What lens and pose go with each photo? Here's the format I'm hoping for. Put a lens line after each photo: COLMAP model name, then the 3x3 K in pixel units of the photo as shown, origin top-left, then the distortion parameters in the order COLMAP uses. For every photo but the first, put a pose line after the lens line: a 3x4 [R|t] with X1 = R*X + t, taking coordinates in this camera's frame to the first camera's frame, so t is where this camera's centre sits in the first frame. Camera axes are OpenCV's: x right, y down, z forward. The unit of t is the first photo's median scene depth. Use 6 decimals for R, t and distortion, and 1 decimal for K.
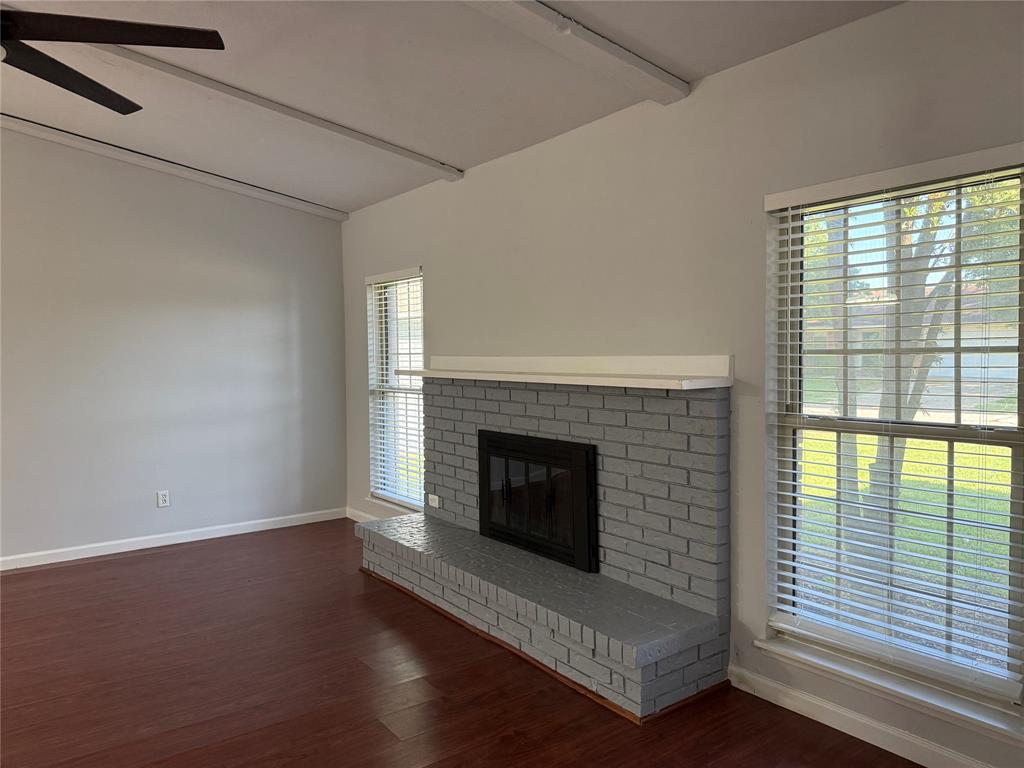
lens RADIAL K [[720.2, 0, 521.7], [0, 720.2, 384.6], [0, 0, 1]] dist [0.075496, -0.064053]
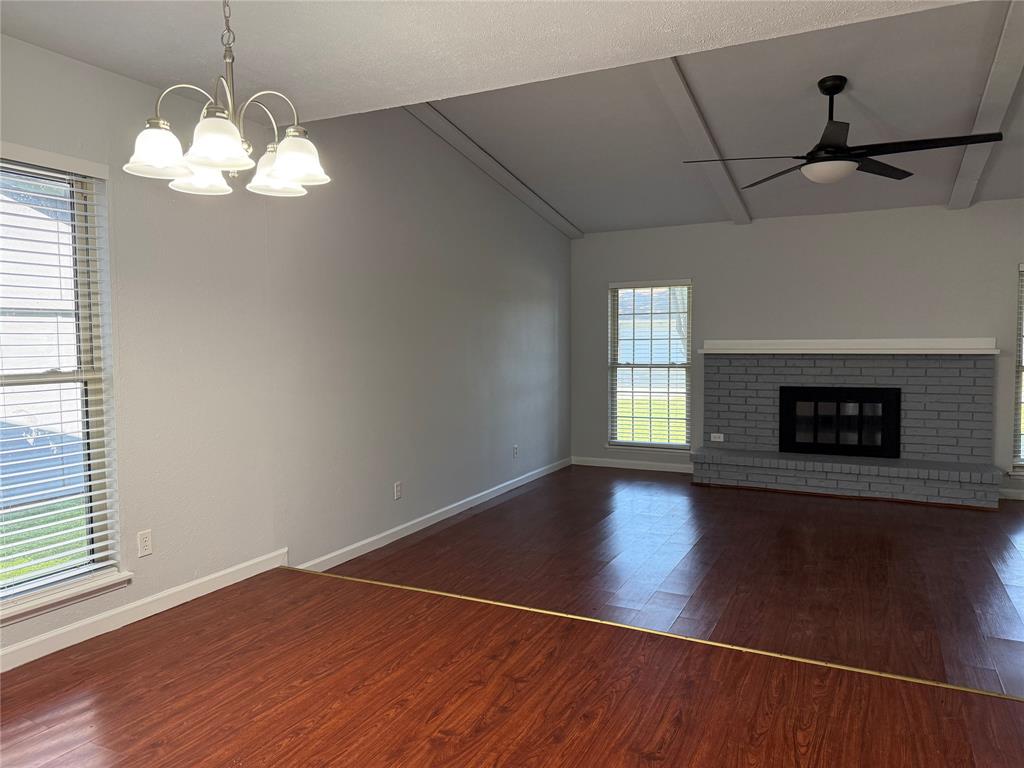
lens RADIAL K [[720.2, 0, 518.5], [0, 720.2, 386.7], [0, 0, 1]] dist [0.075496, -0.064053]
pose [[0.882777, -0.031151, 0.468758, -1.739535], [0.021929, 0.999444, 0.025120, 0.014038], [-0.469280, -0.011896, 0.882969, -0.194071]]
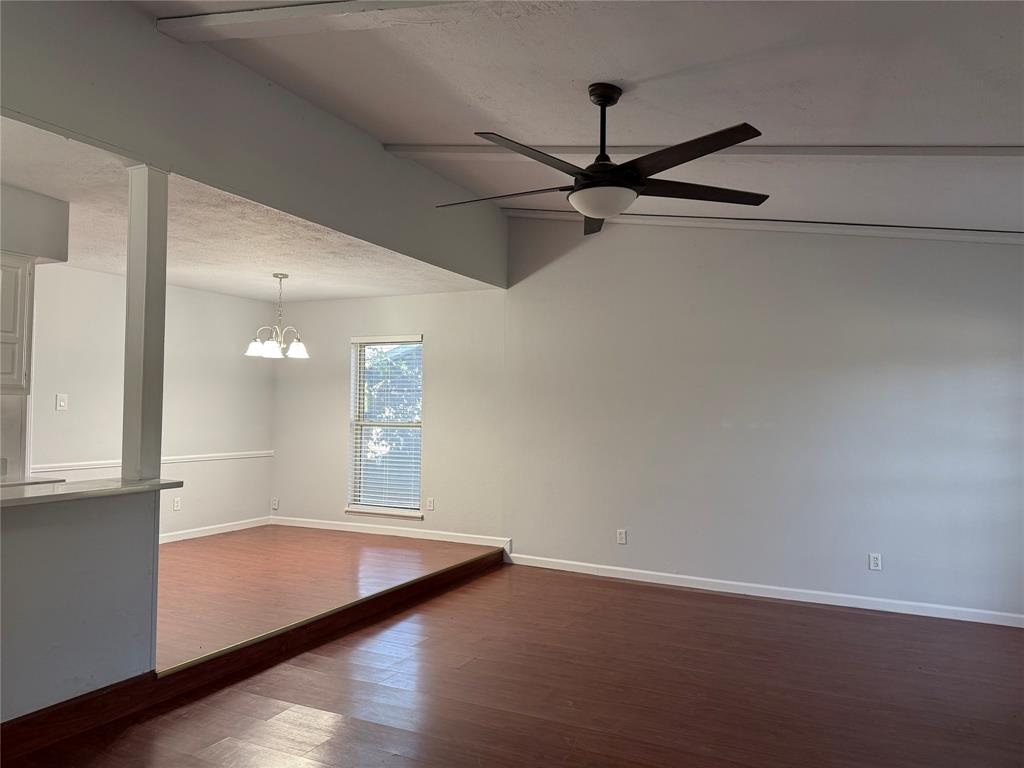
lens RADIAL K [[720.2, 0, 510.9], [0, 720.2, 385.0], [0, 0, 1]] dist [0.075496, -0.064053]
pose [[0.480840, -0.018320, -0.876617, 0.247788], [-0.057459, 0.996974, -0.052352, -0.004669], [0.874924, 0.075543, 0.478332, 0.124119]]
